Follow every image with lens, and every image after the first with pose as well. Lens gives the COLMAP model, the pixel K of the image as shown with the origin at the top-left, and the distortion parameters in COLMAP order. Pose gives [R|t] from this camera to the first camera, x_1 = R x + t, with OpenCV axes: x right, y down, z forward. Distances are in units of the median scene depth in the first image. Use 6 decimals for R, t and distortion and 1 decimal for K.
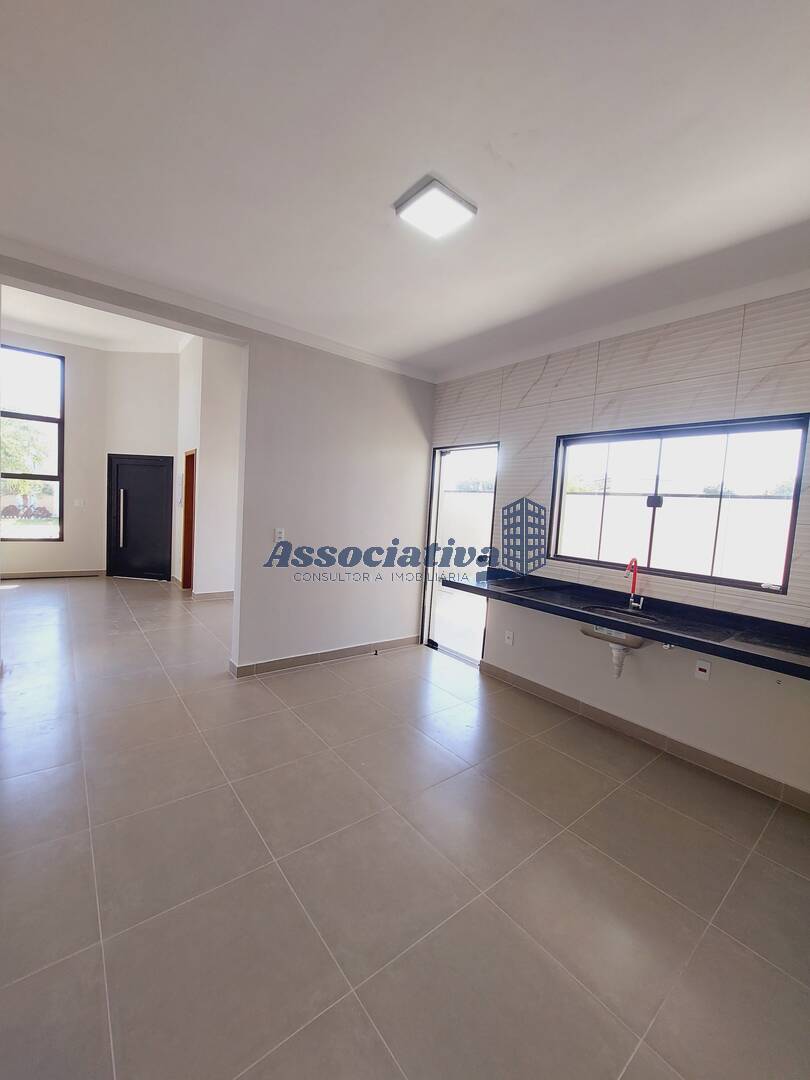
lens RADIAL K [[430.9, 0, 393.1], [0, 430.9, 535.1], [0, 0, 1]] dist [-0.023725, 0.002576]
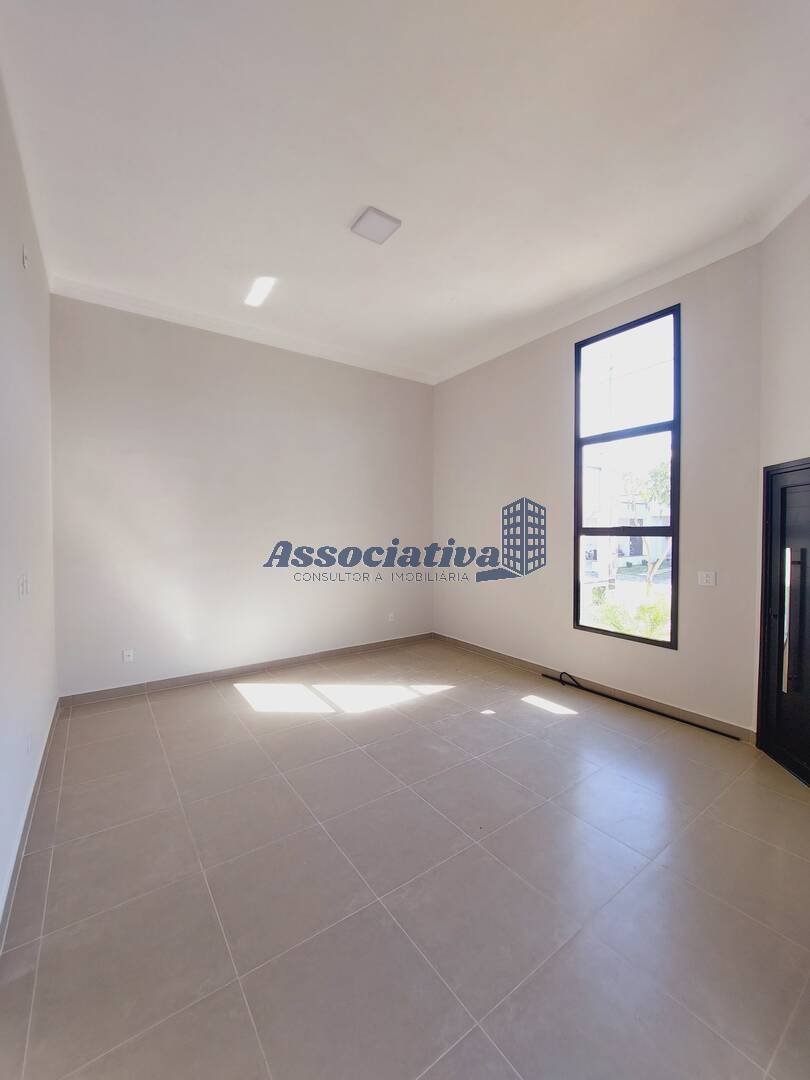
lens RADIAL K [[430.9, 0, 404.6], [0, 430.9, 538.8], [0, 0, 1]] dist [-0.023725, 0.002576]
pose [[-0.033449, -0.035297, -0.998817, -0.227704], [-0.075771, 0.996590, -0.032681, -0.077612], [0.996564, 0.074588, -0.036009, 0.660780]]
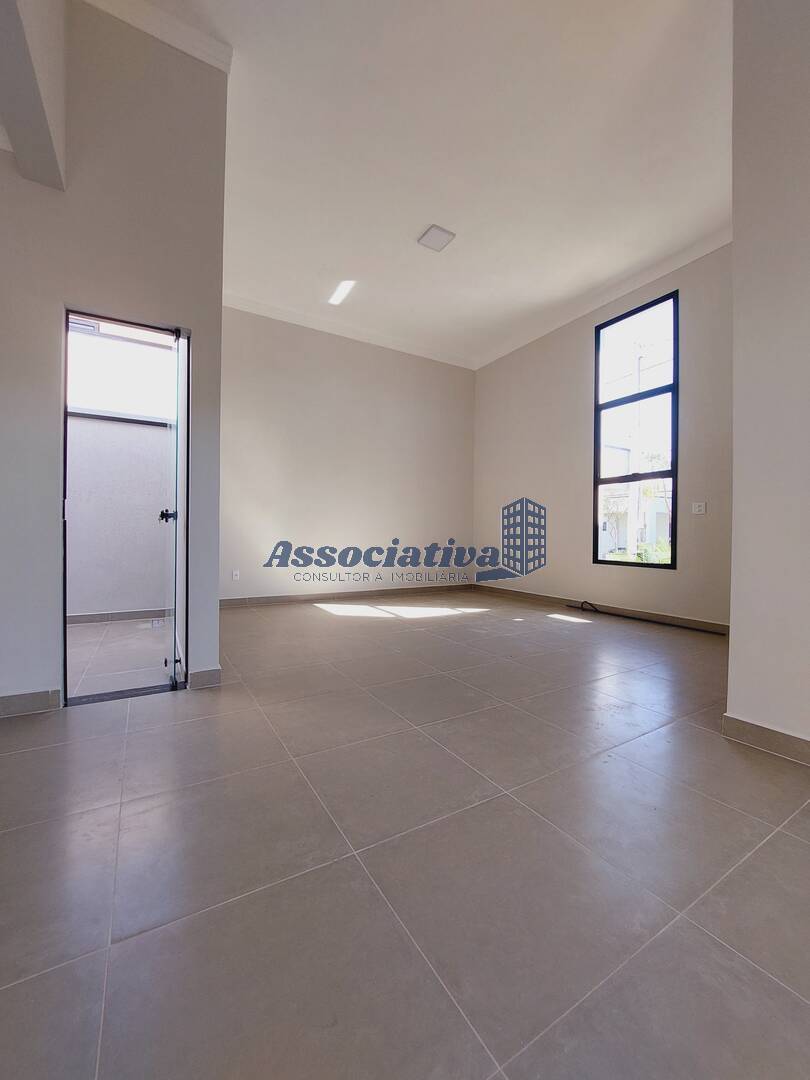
lens RADIAL K [[430.9, 0, 405.9], [0, 430.9, 539.5], [0, 0, 1]] dist [-0.023725, 0.002576]
pose [[-0.112658, -0.049782, -0.992386, -0.082180], [-0.091073, 0.995057, -0.039577, 0.032416], [0.989451, 0.085921, -0.116635, 0.654248]]
